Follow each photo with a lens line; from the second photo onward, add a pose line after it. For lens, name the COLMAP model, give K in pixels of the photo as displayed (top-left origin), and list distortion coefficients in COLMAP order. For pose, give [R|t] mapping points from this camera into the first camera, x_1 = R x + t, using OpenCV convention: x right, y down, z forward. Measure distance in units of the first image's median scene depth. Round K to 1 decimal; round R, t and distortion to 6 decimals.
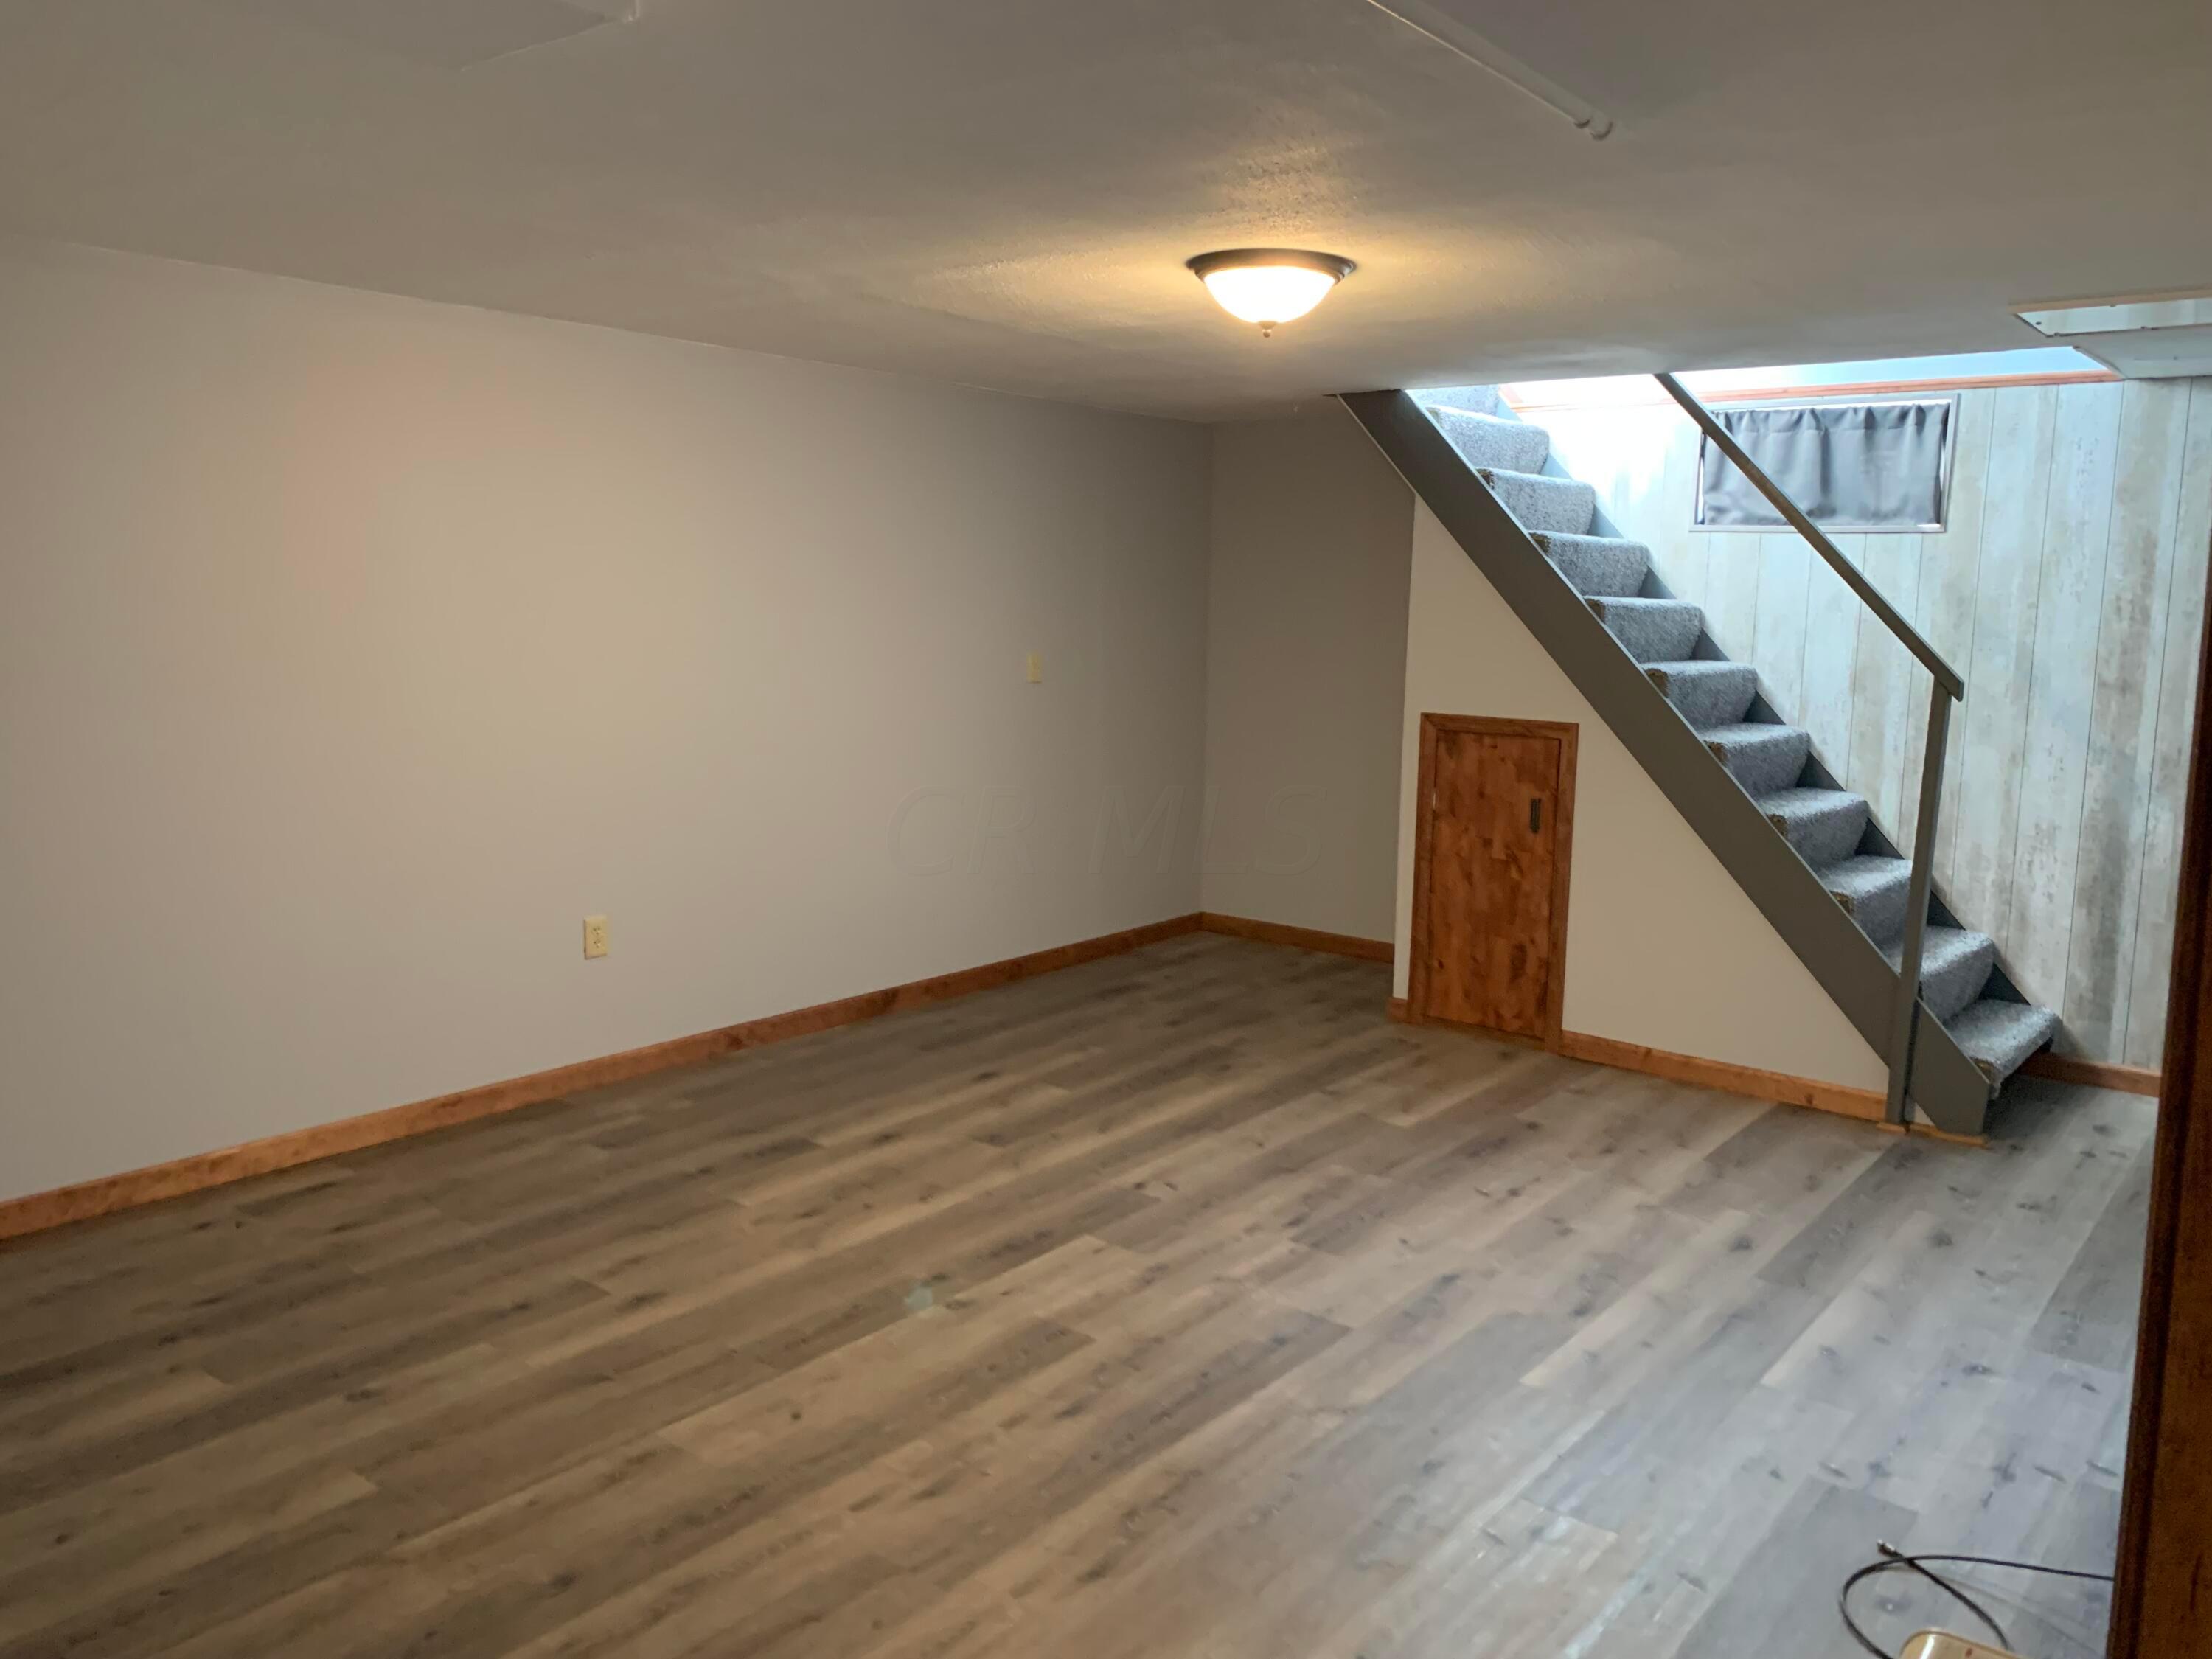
lens RADIAL K [[1689.0, 0, 1066.4], [0, 1689.0, 790.8], [0, 0, 1]] dist [0.053176, -0.064393]
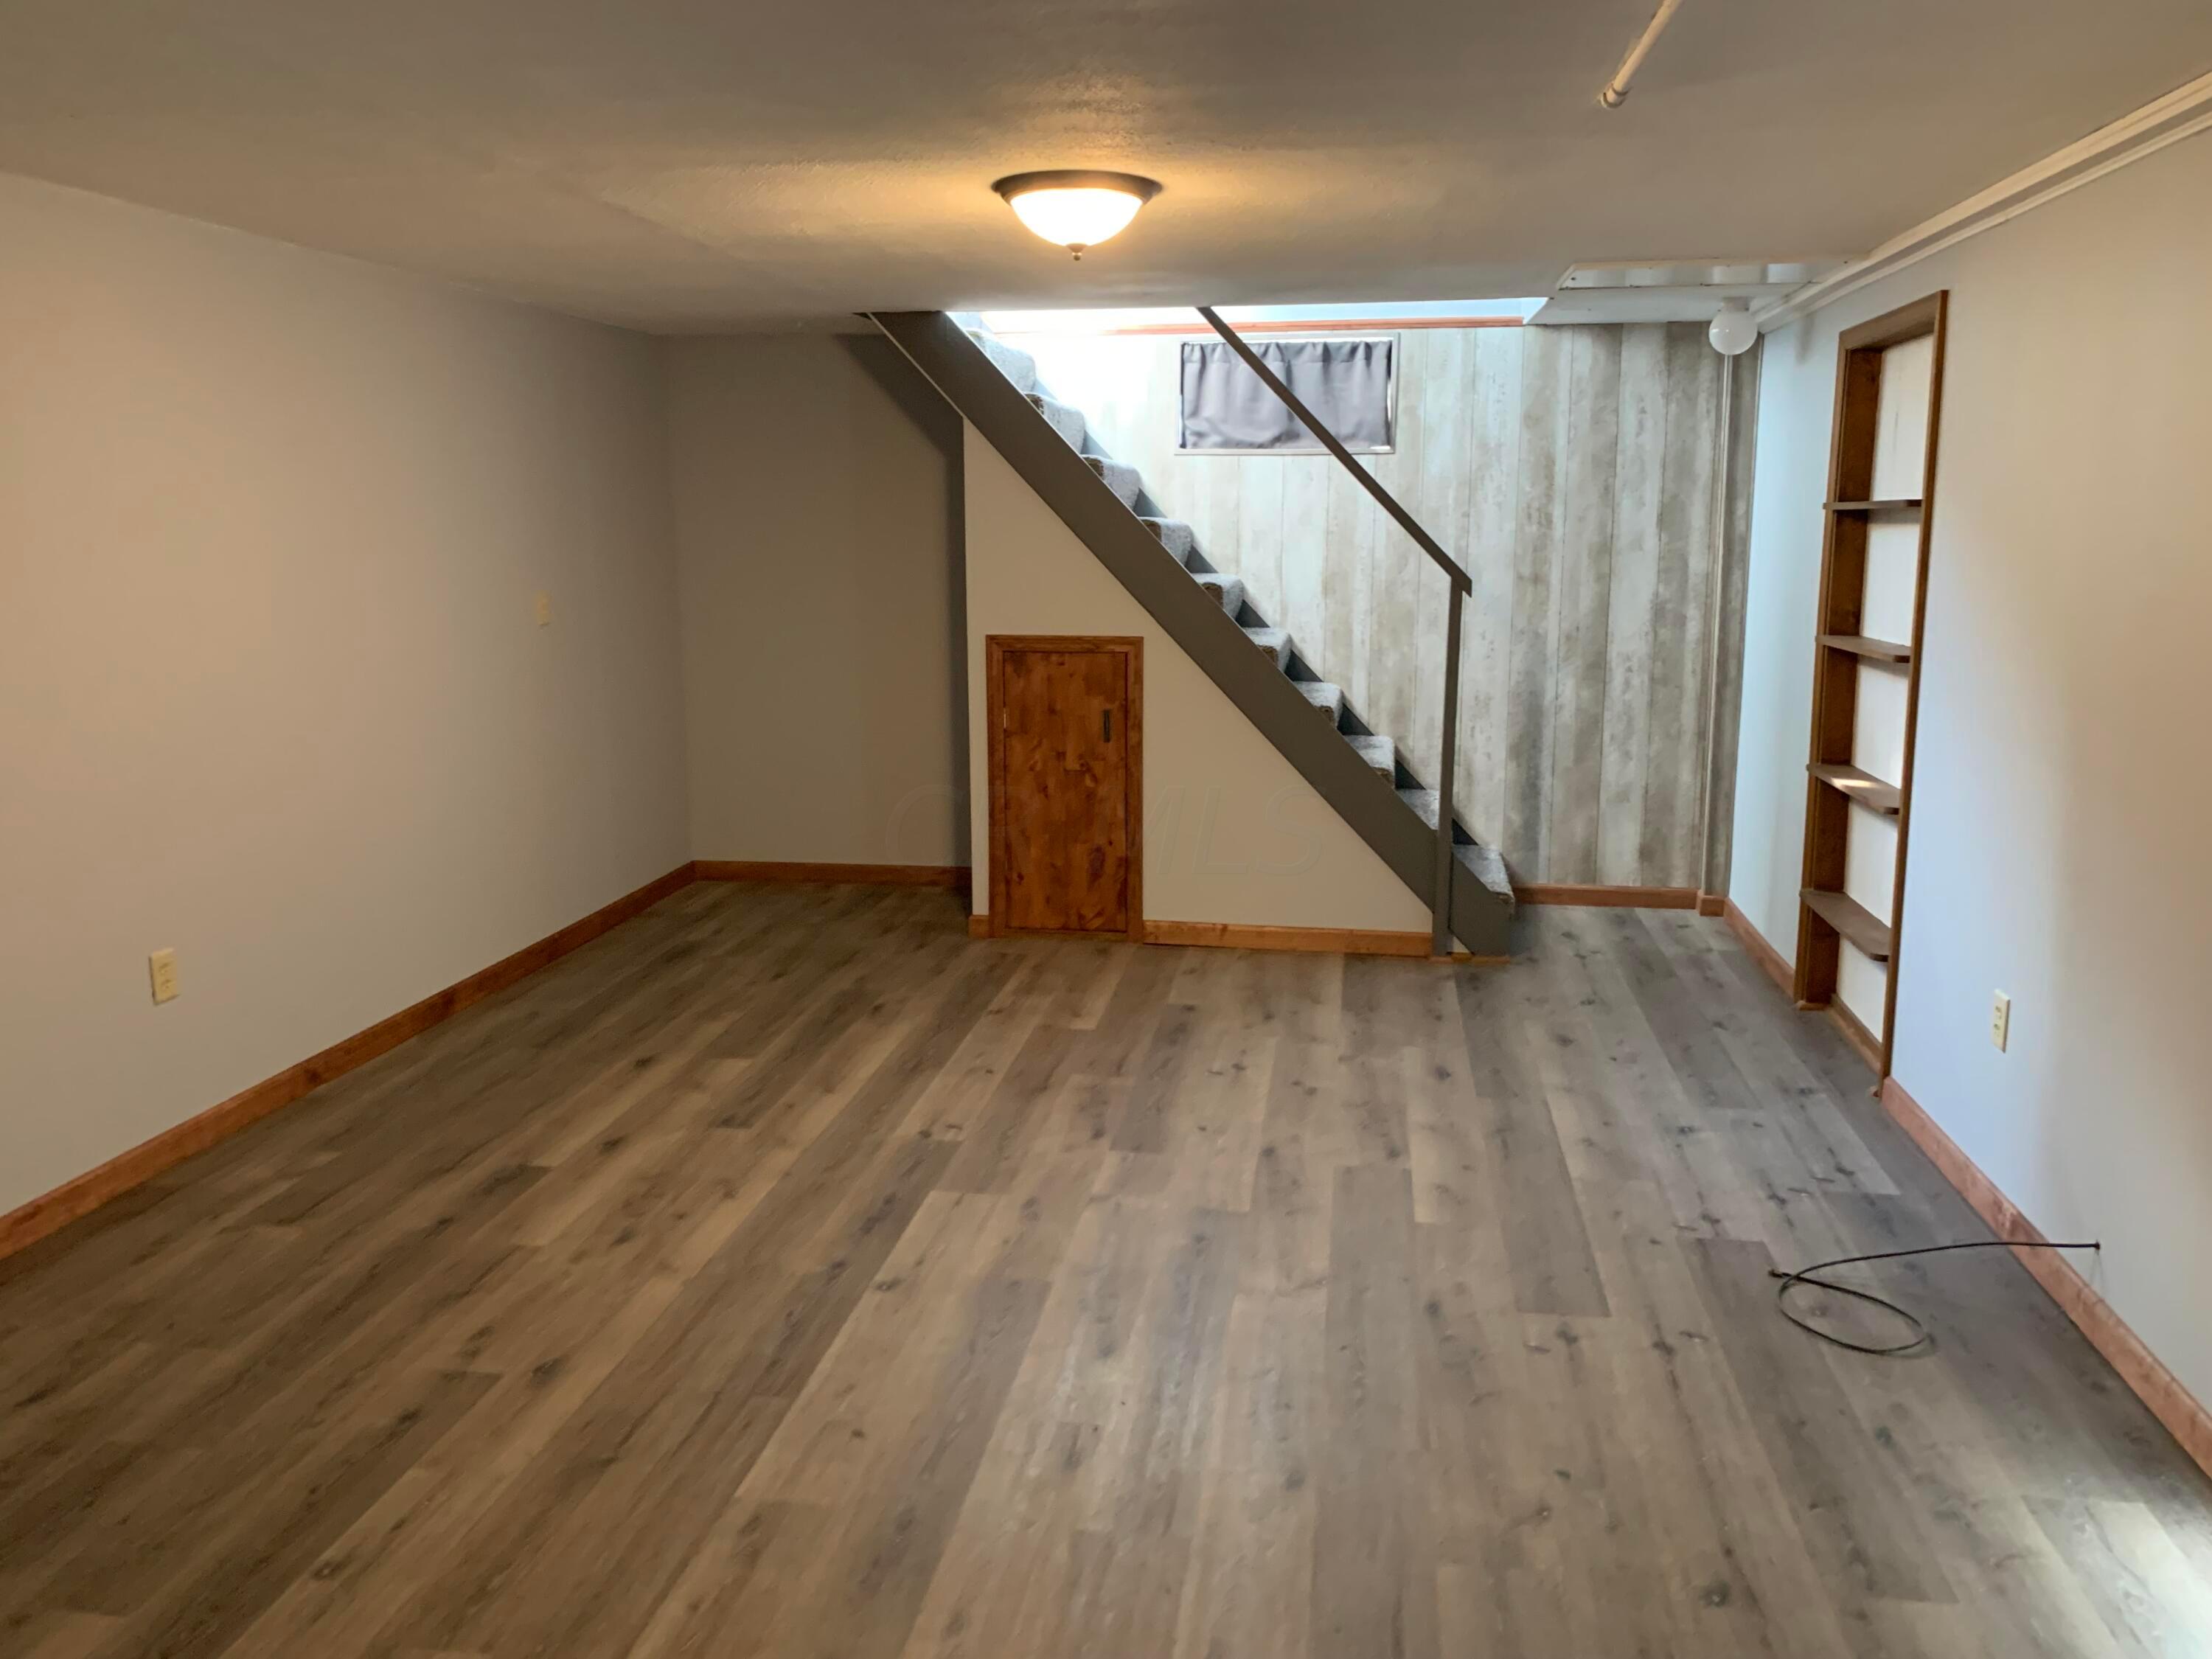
lens RADIAL K [[1689.0, 0, 1107.9], [0, 1689.0, 814.6], [0, 0, 1]] dist [0.053176, -0.064393]
pose [[0.865858, -0.112212, 0.487542, -0.270892], [0.082806, 0.993224, 0.081538, -0.017939], [-0.493389, -0.030229, 0.869284, 0.084889]]
